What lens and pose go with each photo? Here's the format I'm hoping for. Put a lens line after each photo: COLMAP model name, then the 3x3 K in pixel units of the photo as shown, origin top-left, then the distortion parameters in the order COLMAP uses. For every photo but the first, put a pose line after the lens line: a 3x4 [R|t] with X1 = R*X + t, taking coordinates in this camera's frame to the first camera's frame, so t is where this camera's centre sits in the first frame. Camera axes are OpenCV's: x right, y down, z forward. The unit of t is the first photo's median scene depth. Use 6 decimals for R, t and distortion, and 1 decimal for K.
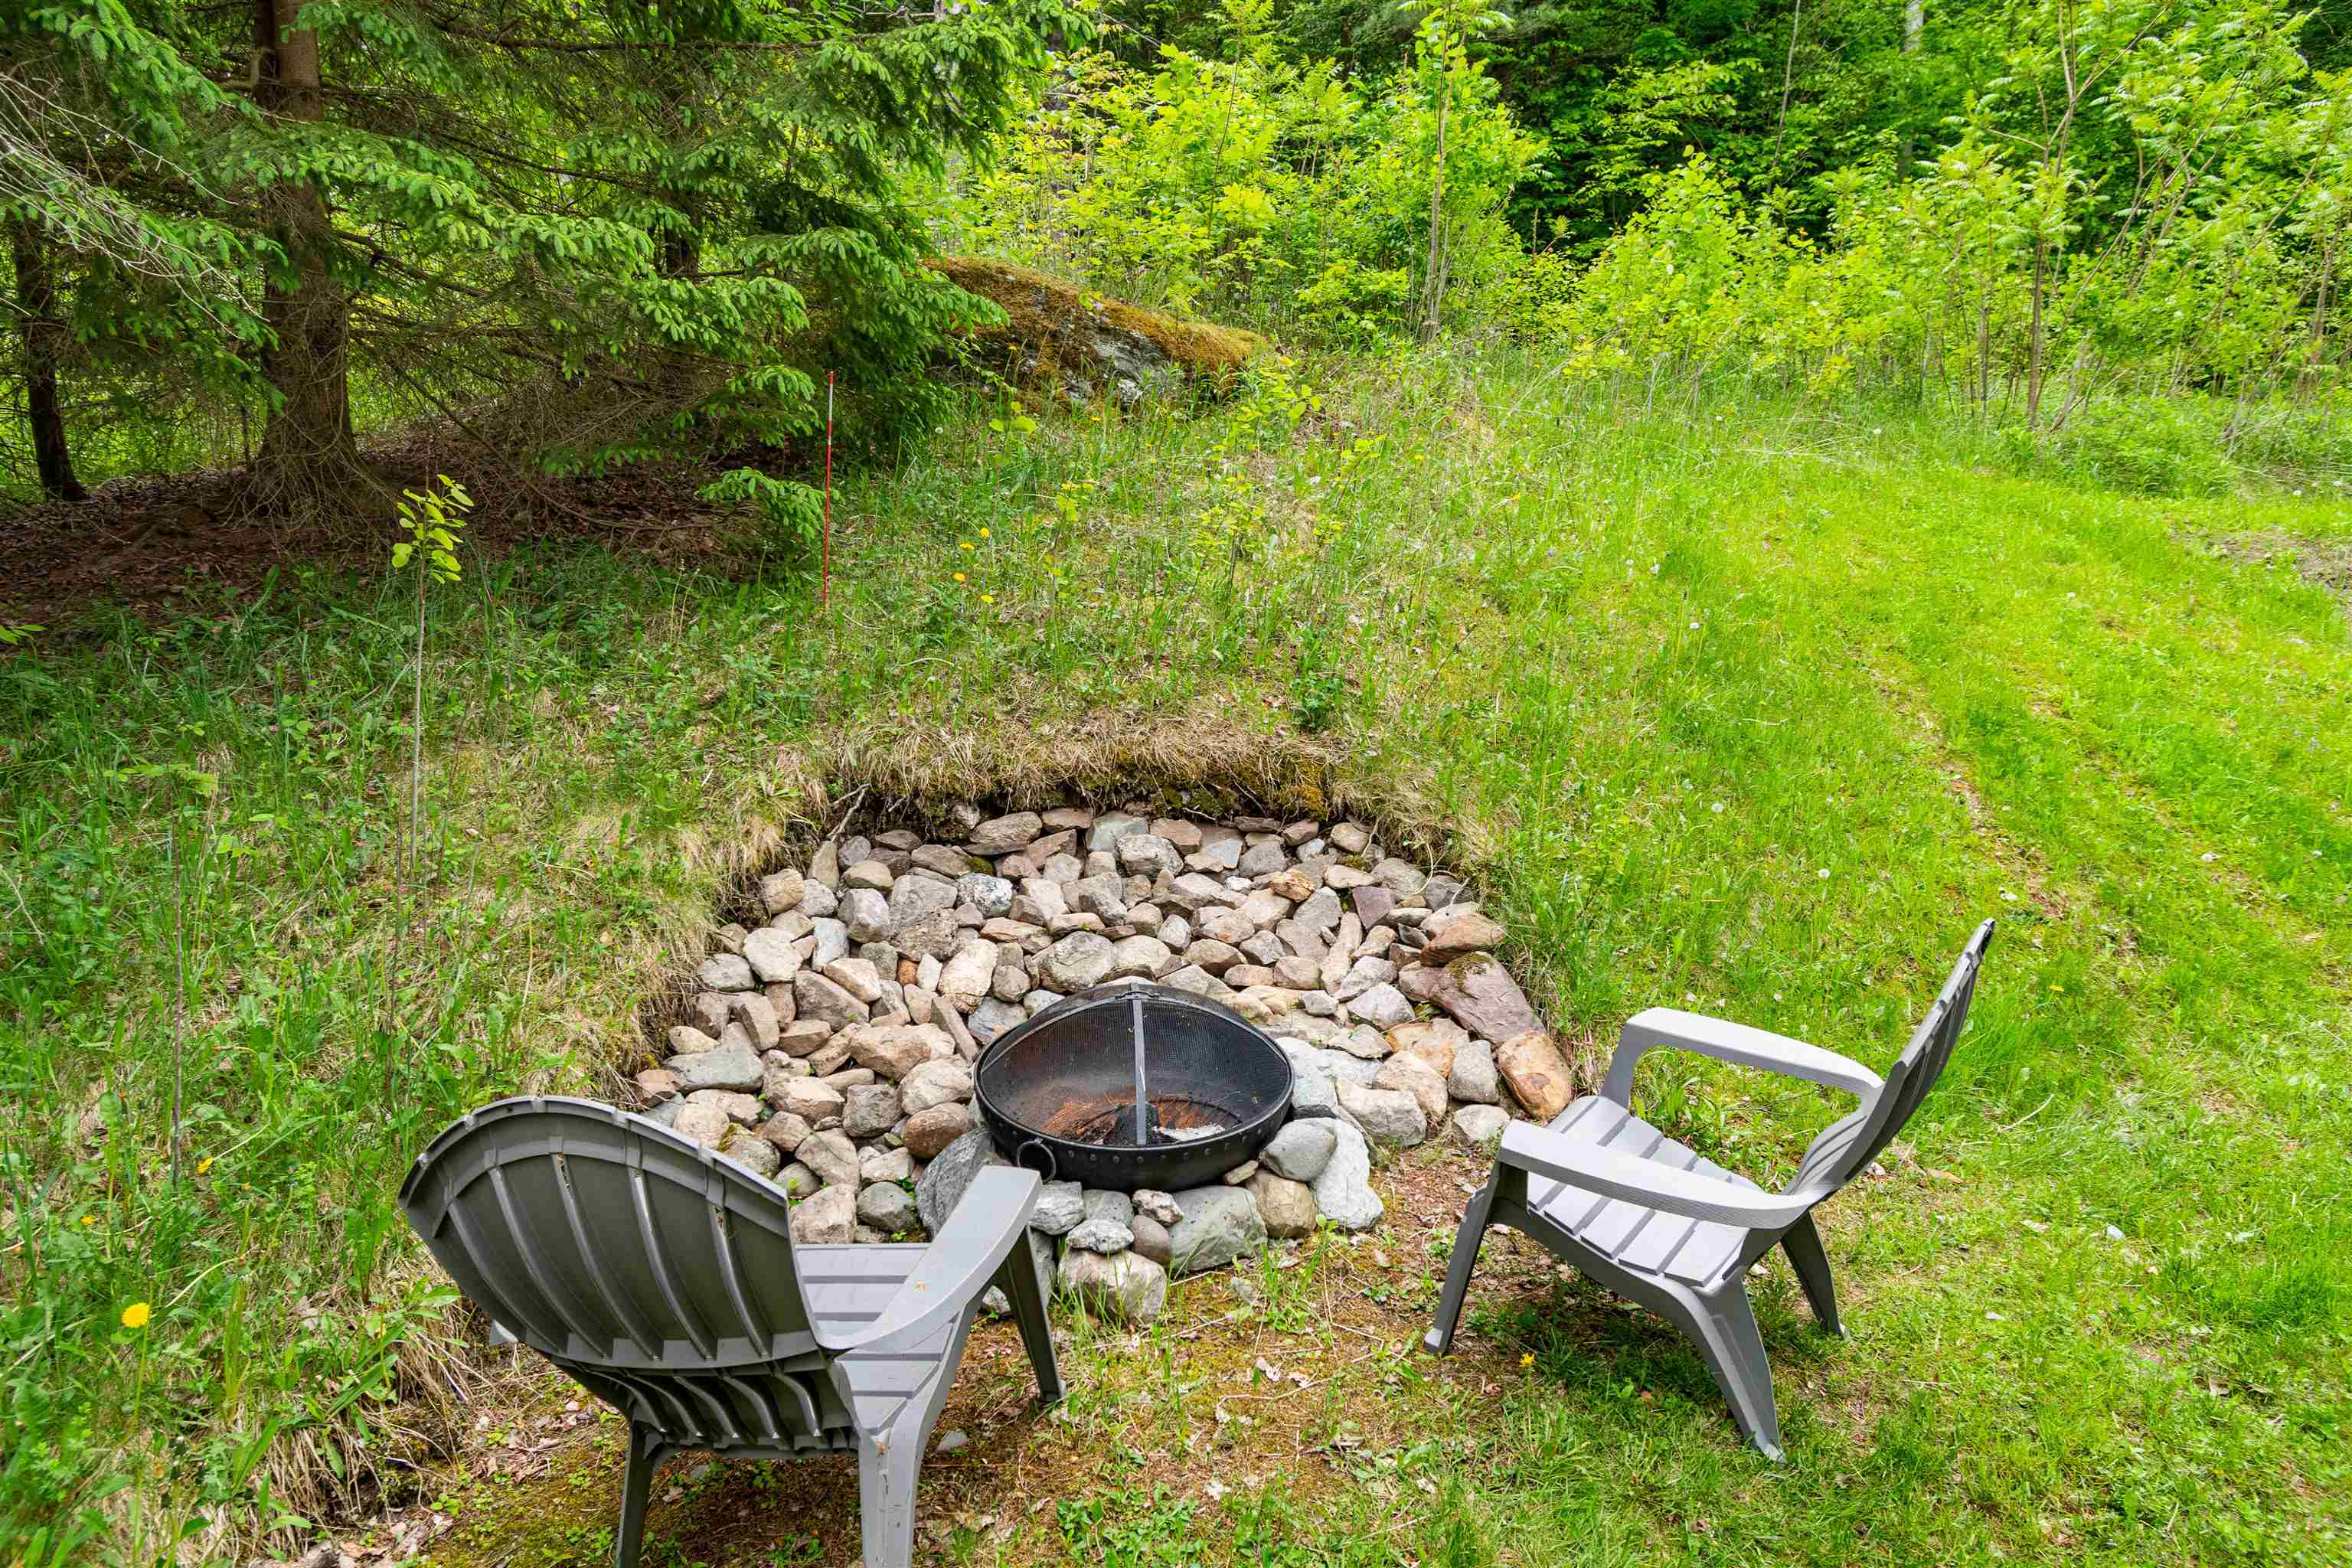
lens RADIAL K [[1369.3, 0, 1189.1], [0, 1369.3, 784.5], [0, 0, 1]] dist [0.004130, 0.000207]
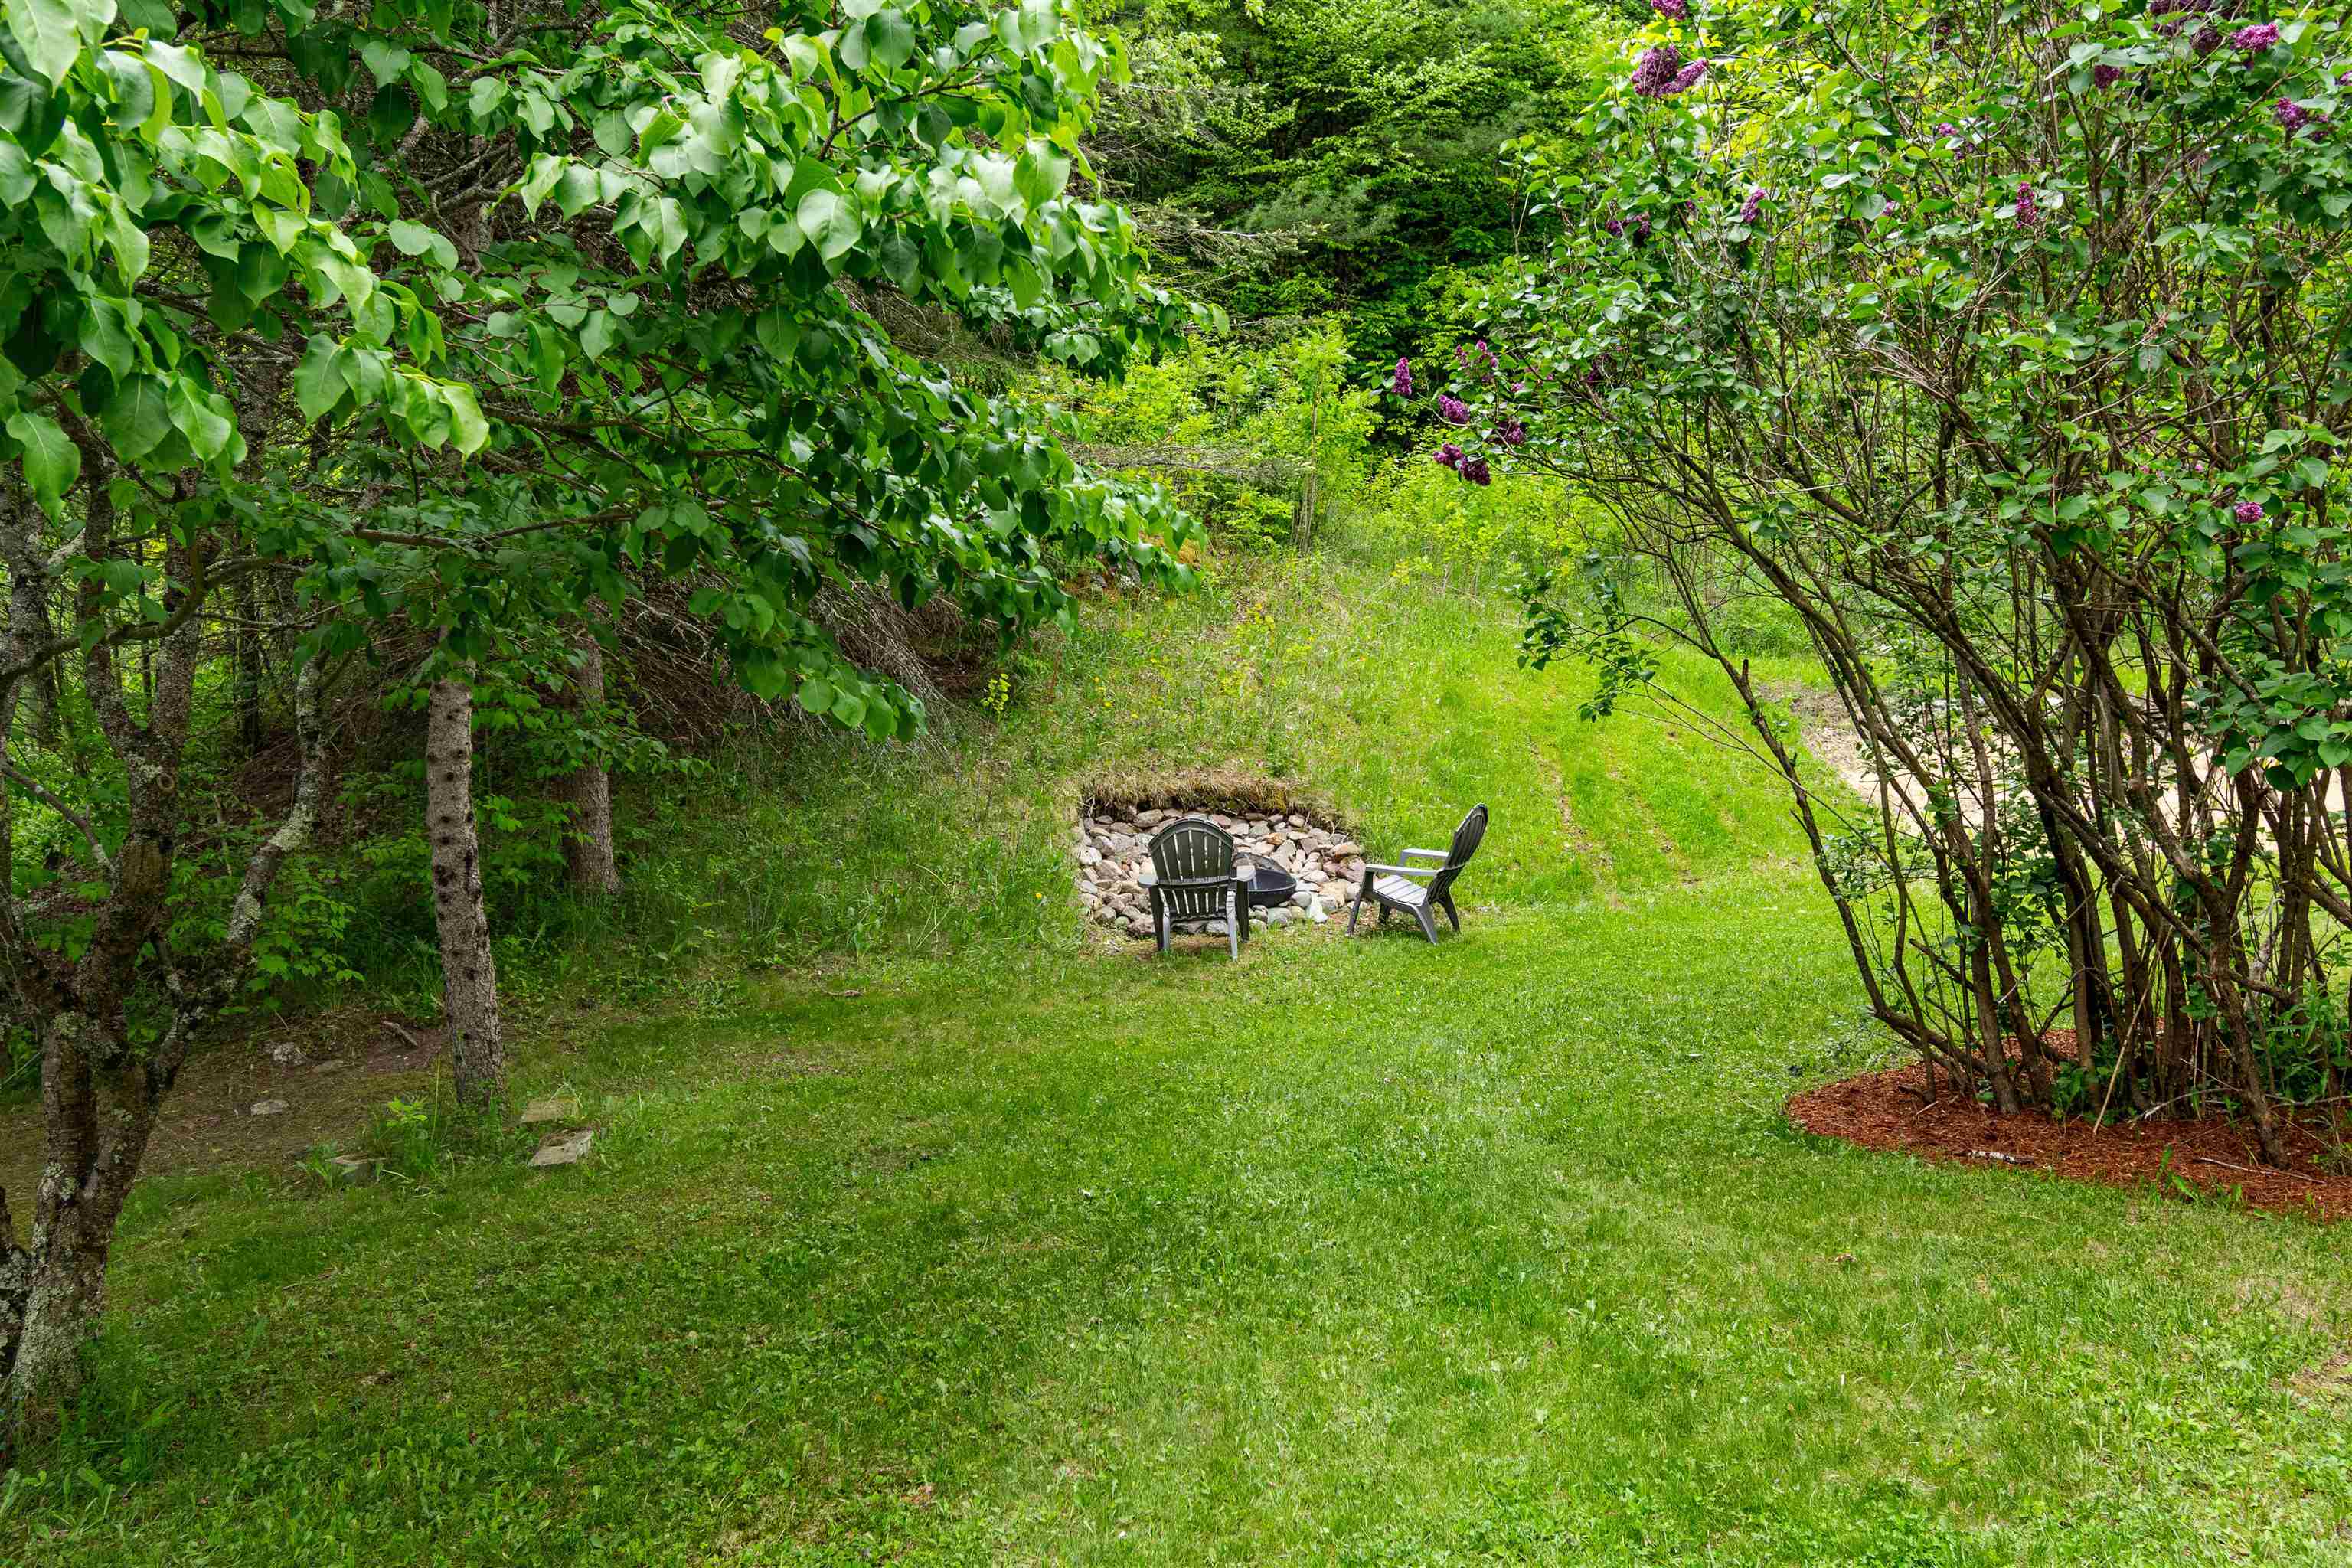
lens RADIAL K [[2037.8, 0, 1172.5], [0, 2037.8, 782.6], [0, 0, 1]] dist [0.011258, 0.005950]
pose [[0.989347, 0.008395, 0.145334, -0.587103], [0.004217, 0.996264, -0.086255, 0.268193], [-0.145515, 0.085949, 0.985616, -2.352090]]
